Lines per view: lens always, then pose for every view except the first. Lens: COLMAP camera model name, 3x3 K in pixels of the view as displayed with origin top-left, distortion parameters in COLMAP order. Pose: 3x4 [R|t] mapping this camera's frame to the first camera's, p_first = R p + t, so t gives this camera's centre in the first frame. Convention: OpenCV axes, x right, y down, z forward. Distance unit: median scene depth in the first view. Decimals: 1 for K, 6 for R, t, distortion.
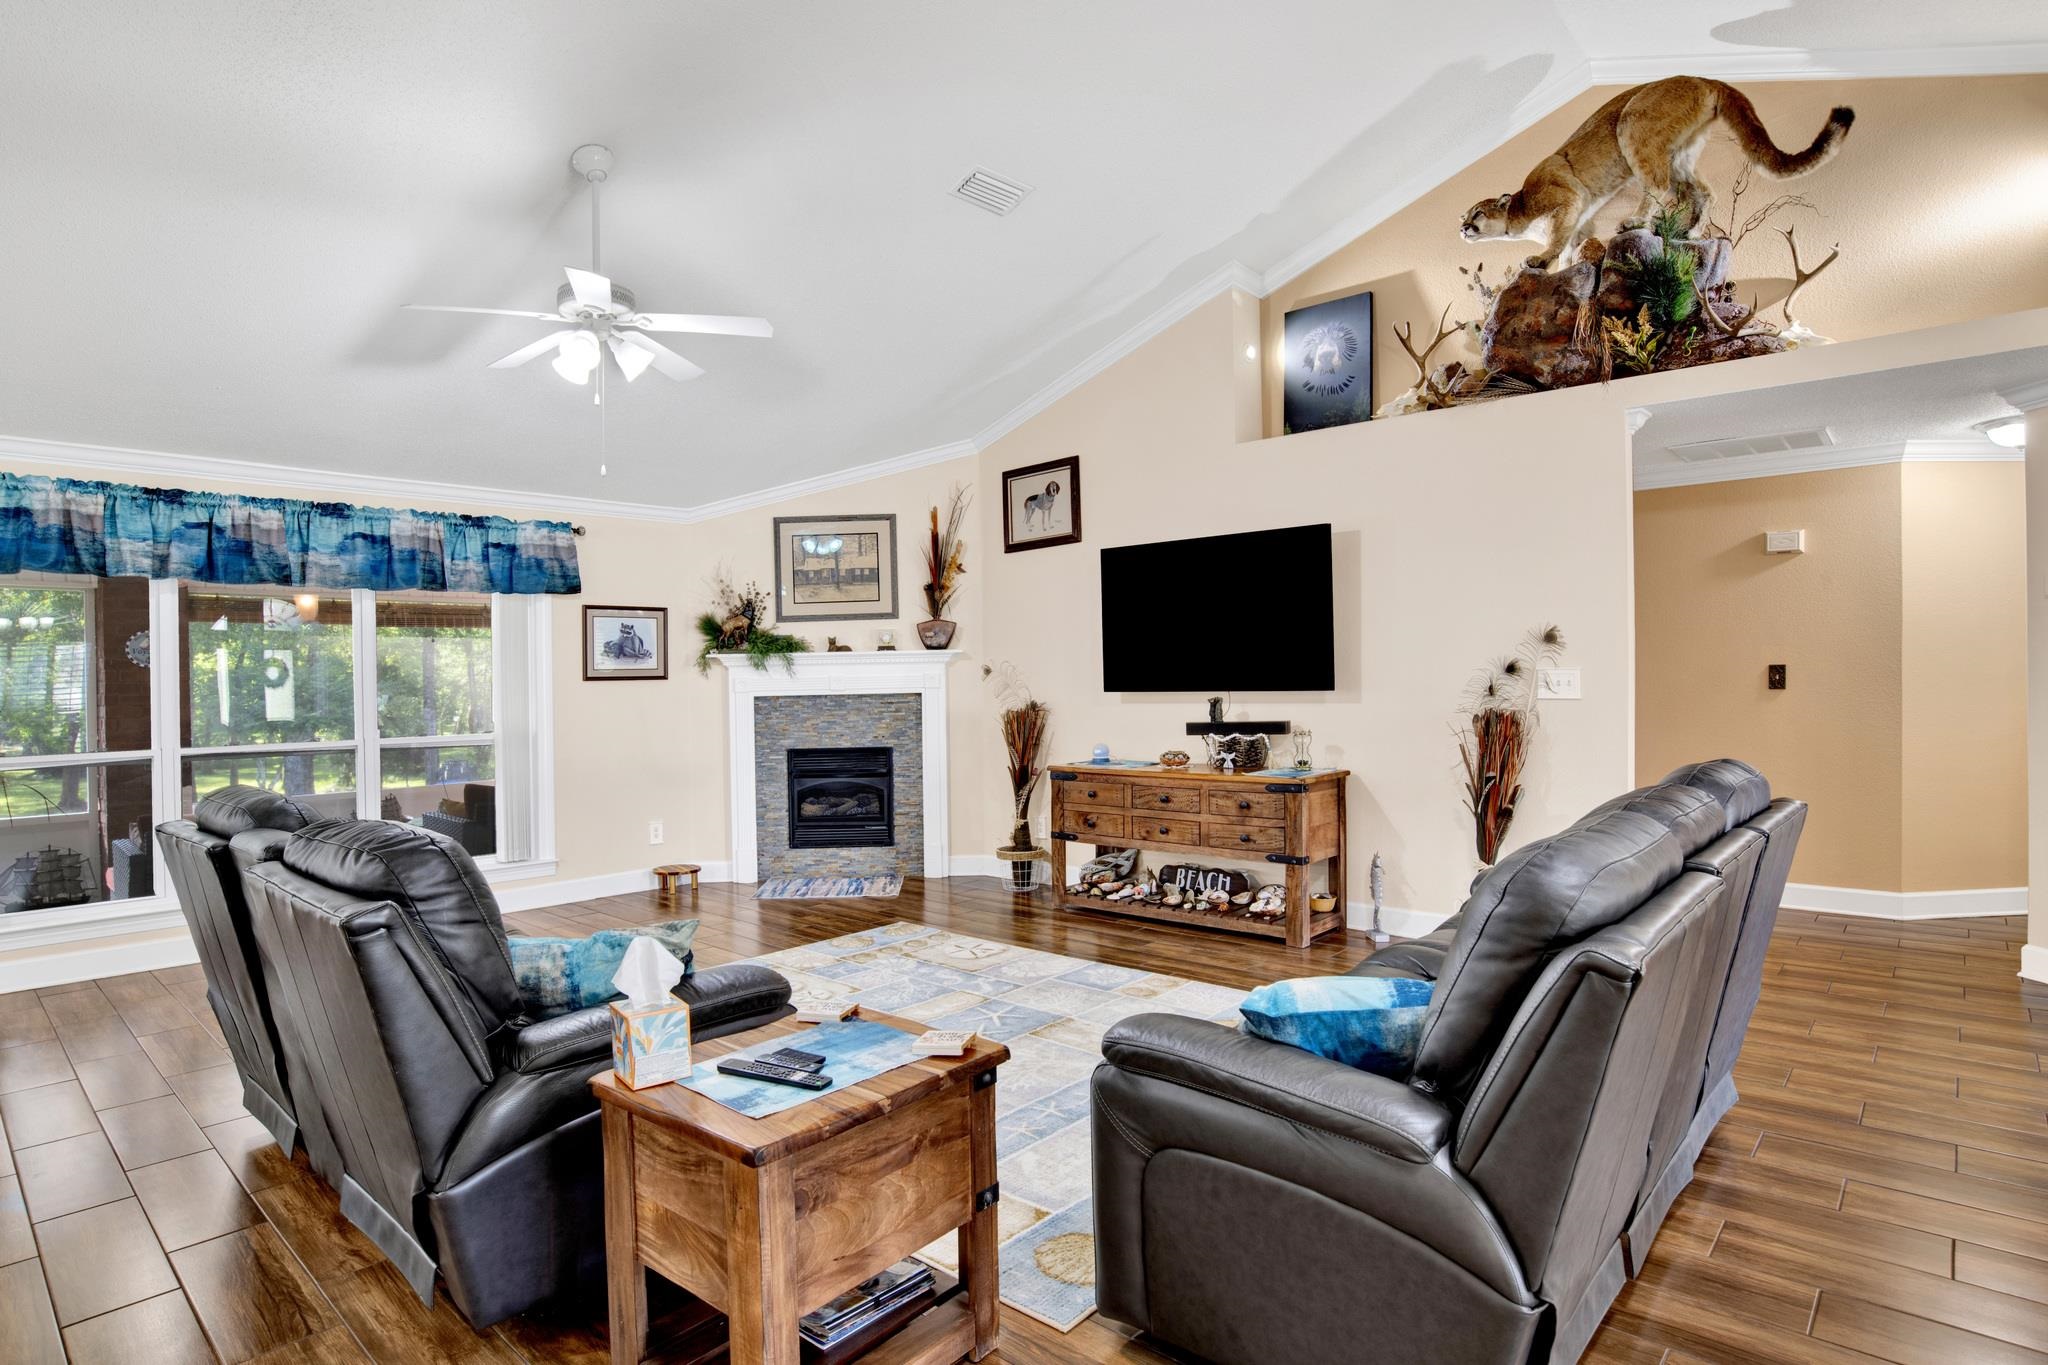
lens RADIAL K [[1099.4, 0, 1027.2], [0, 1099.4, 680.5], [0, 0, 1]] dist [-0.068618, 0.024560]
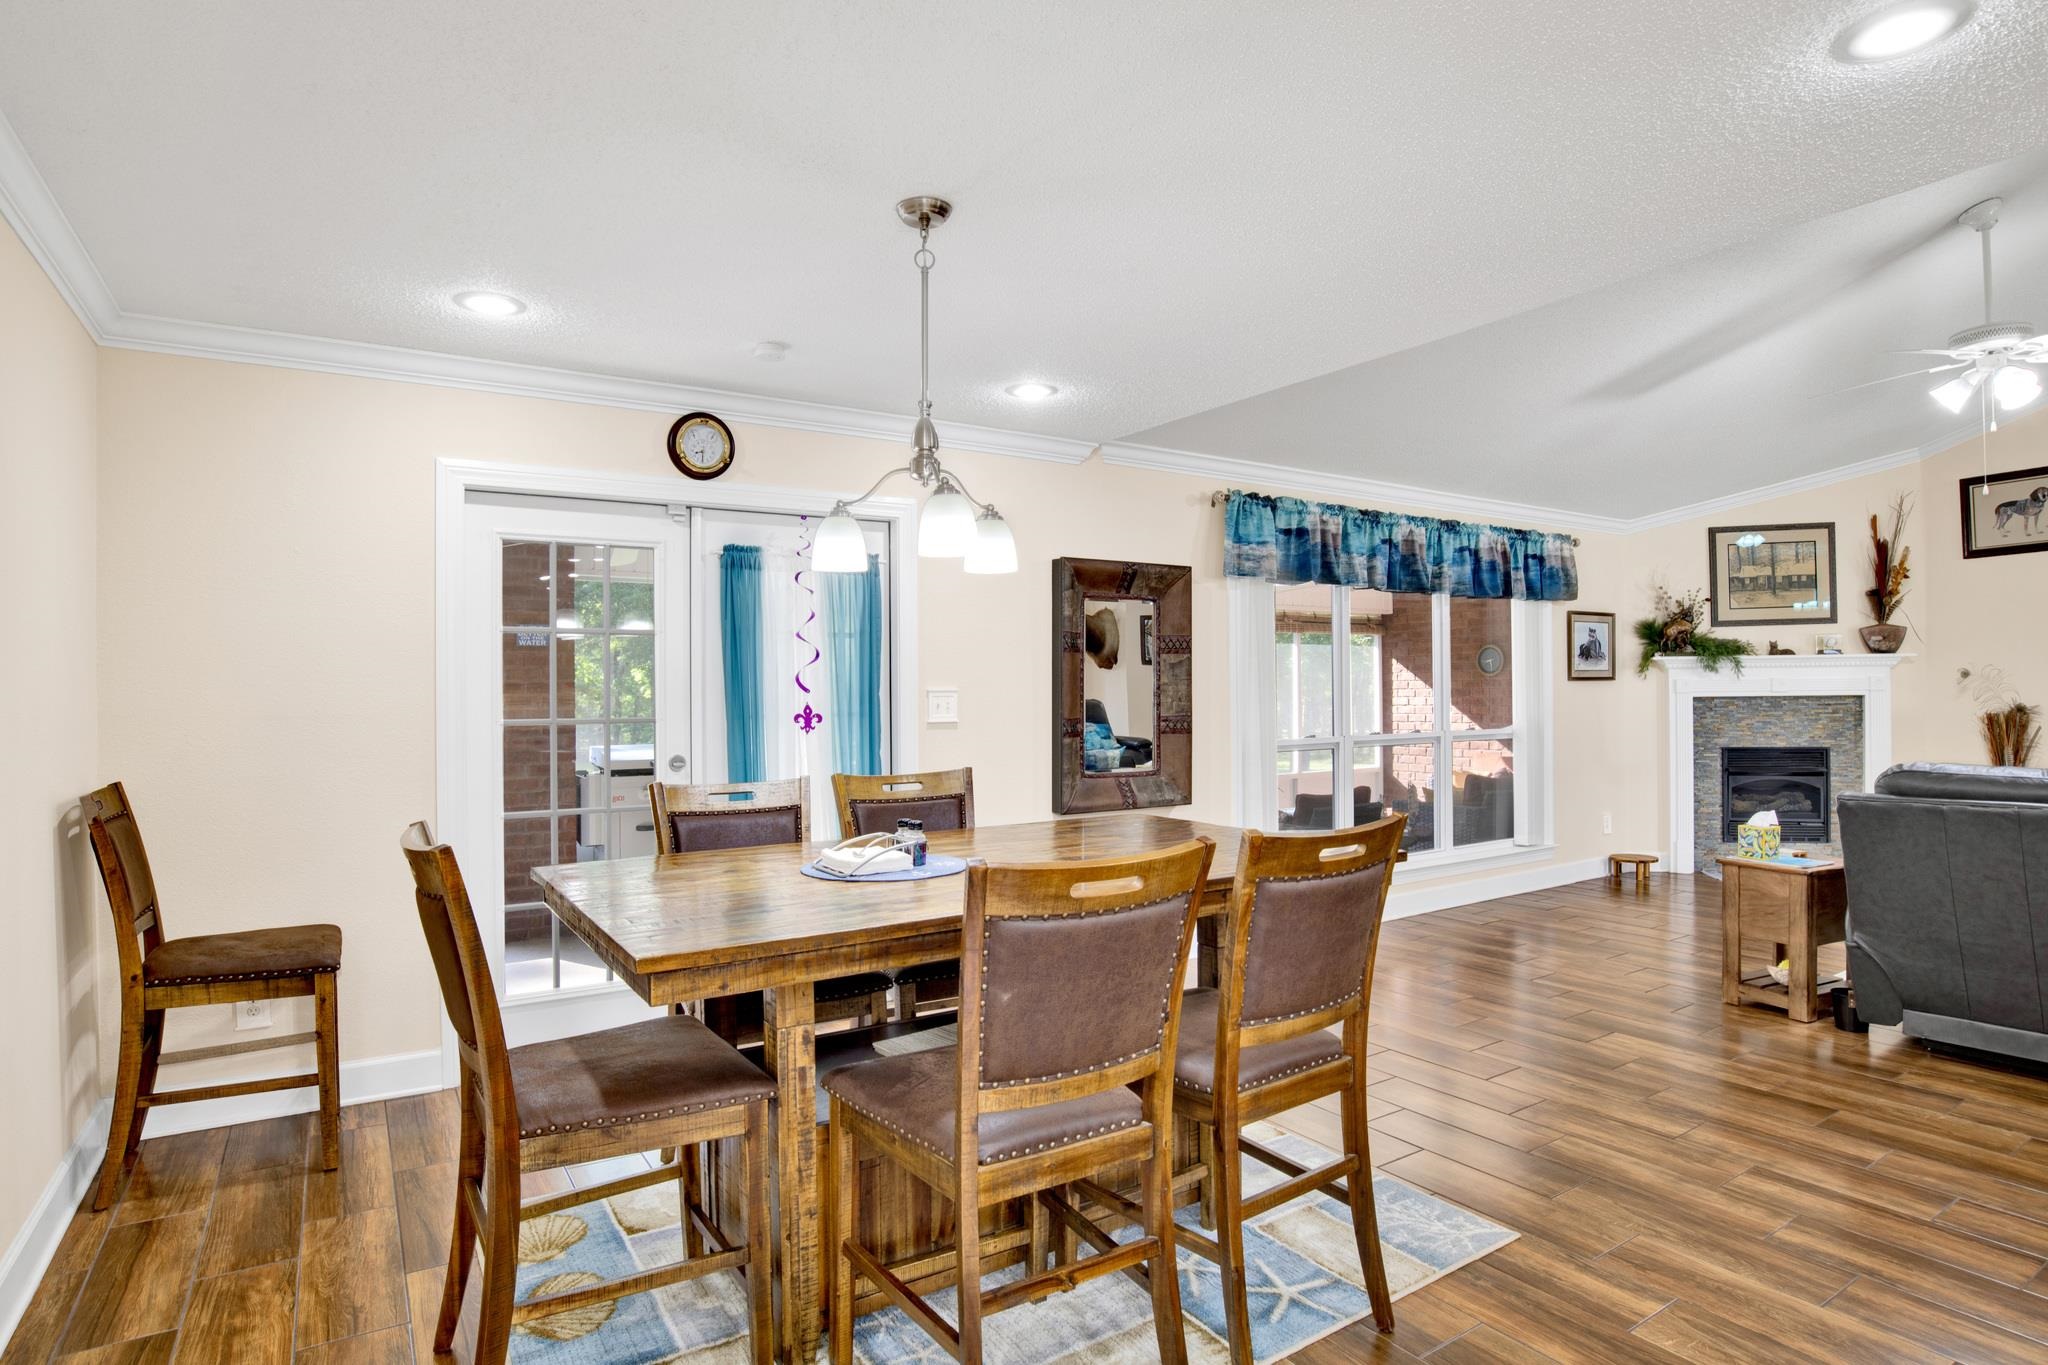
lens RADIAL K [[1099.4, 0, 1027.2], [0, 1099.4, 680.5], [0, 0, 1]] dist [-0.068618, 0.024560]
pose [[0.966799, 0.007392, -0.255430, -0.671672], [-0.009036, 0.999945, -0.005266, 0.011066], [0.255378, 0.007399, 0.966813, -0.186536]]
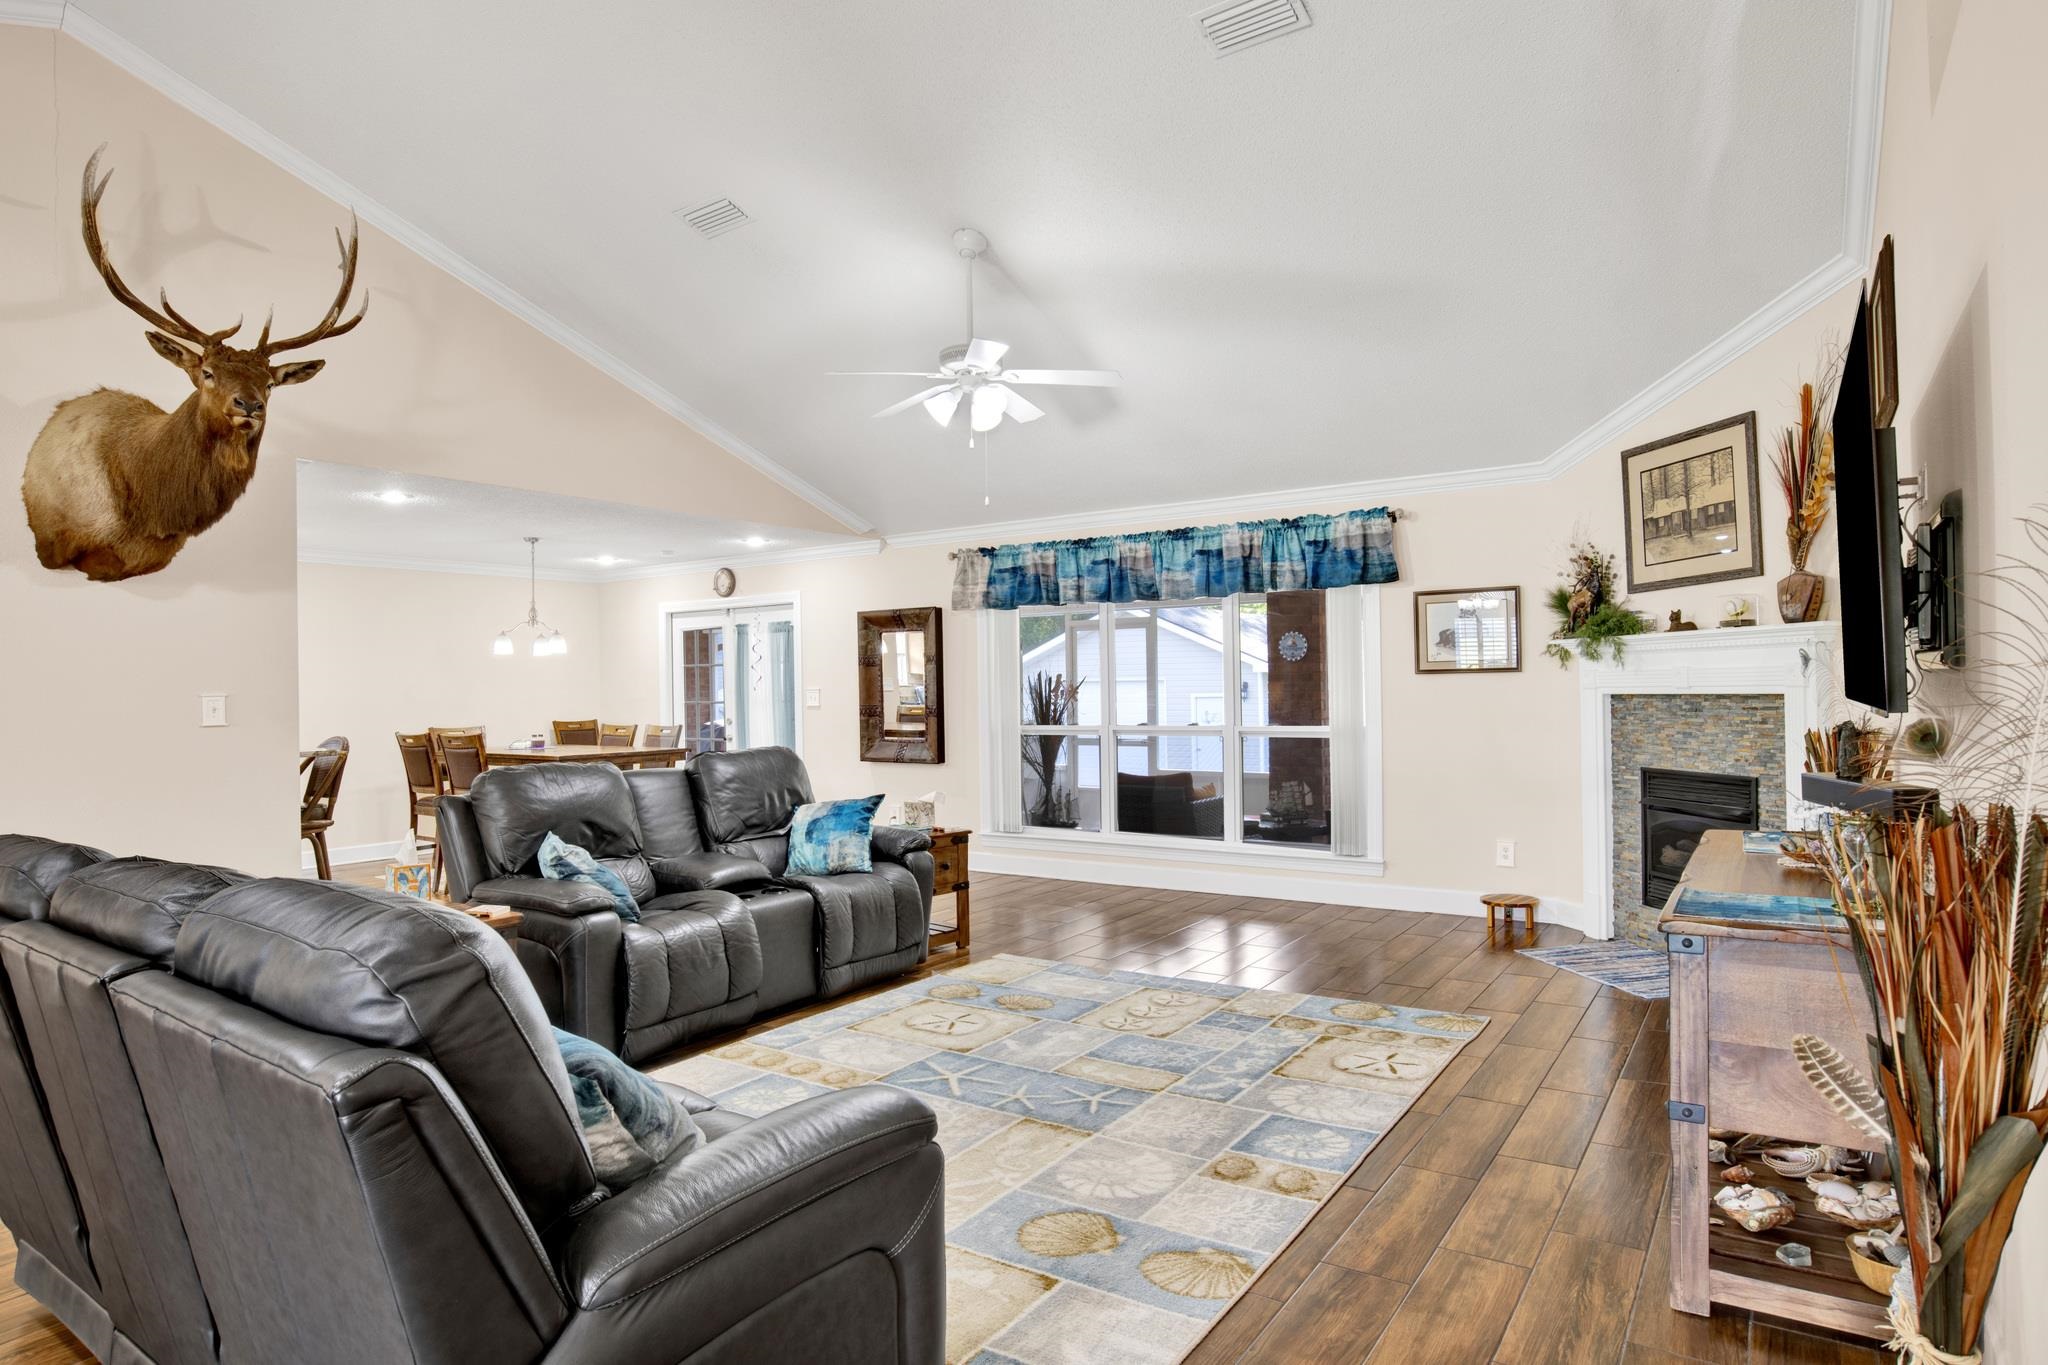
lens RADIAL K [[1149.4, 0, 1002.1], [0, 1149.4, 668.0], [0, 0, 1]] dist [-0.073340, 0.027899]
pose [[0.121044, -0.000890, -0.992647, 0.523989], [0.010976, 0.999940, 0.000442, -0.009250], [0.992586, -0.010949, 0.121047, 0.547388]]
